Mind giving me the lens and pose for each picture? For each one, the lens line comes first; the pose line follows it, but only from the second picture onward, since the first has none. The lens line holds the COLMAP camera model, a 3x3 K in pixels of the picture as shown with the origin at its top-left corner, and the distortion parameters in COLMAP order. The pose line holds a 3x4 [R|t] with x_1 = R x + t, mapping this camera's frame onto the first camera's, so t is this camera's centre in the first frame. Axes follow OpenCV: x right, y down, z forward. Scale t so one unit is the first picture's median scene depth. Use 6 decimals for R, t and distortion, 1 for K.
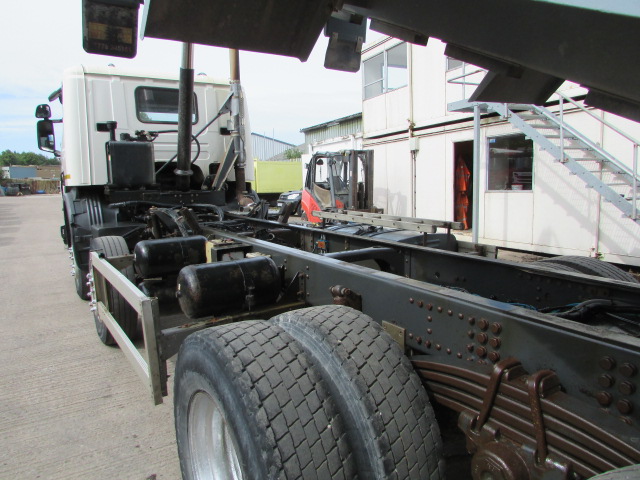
lens RADIAL K [[451.1, 0, 320.0], [0, 451.1, 240.0], [0, 0, 1]] dist [-0.031087, 0.000702]
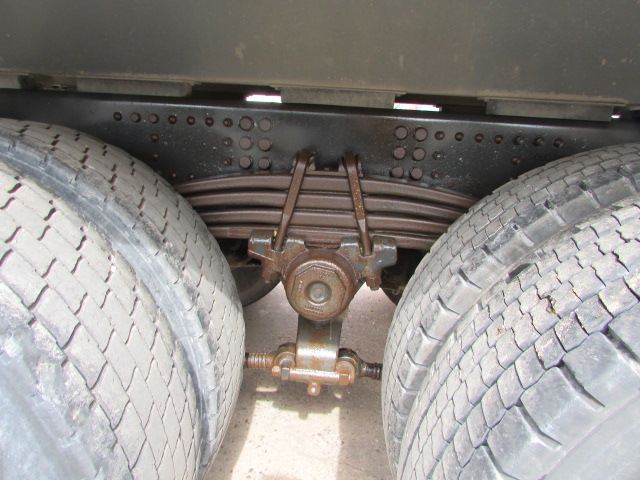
lens RADIAL K [[457.7, 0, 320.0], [0, 457.7, 240.0], [0, 0, 1]] dist [-0.027323, -0.000891]
pose [[0.638964, -0.165869, 0.751140, -0.049839], [0.029833, 0.981084, 0.191268, 0.070661], [-0.768658, -0.099805, 0.631826, 0.121955]]
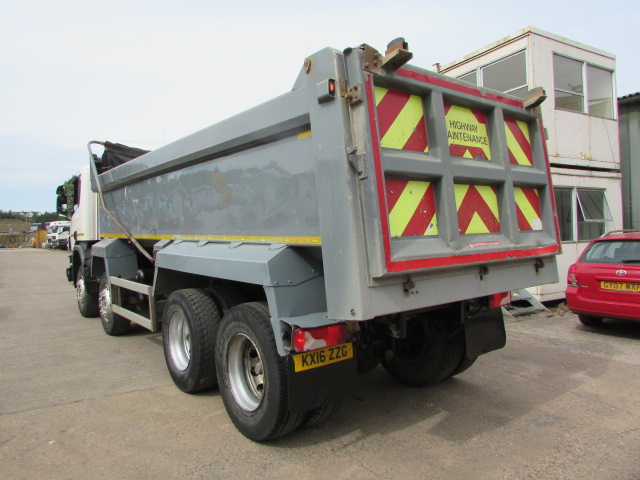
lens RADIAL K [[451.1, 0, 320.0], [0, 451.1, 240.0], [0, 0, 1]] dist [-0.031087, 0.000702]
pose [[0.996717, -0.001493, 0.080956, 0.124120], [0.011188, 0.992780, -0.119427, 0.068260], [-0.080193, 0.119940, 0.989537, -0.572987]]
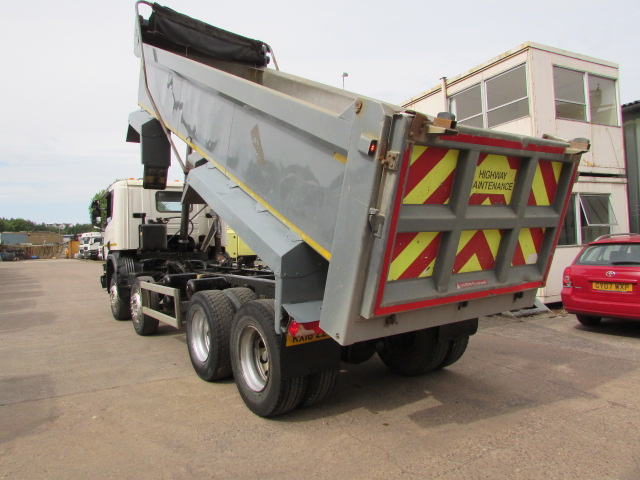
lens RADIAL K [[450.4, 0, 320.0], [0, 450.4, 240.0], [0, 0, 1]] dist [-0.038418, 0.001088]
pose [[0.999516, -0.013076, 0.028218, 0.161990], [0.016842, 0.990337, -0.137655, 0.085879], [-0.026146, 0.138063, 0.990078, -0.687004]]
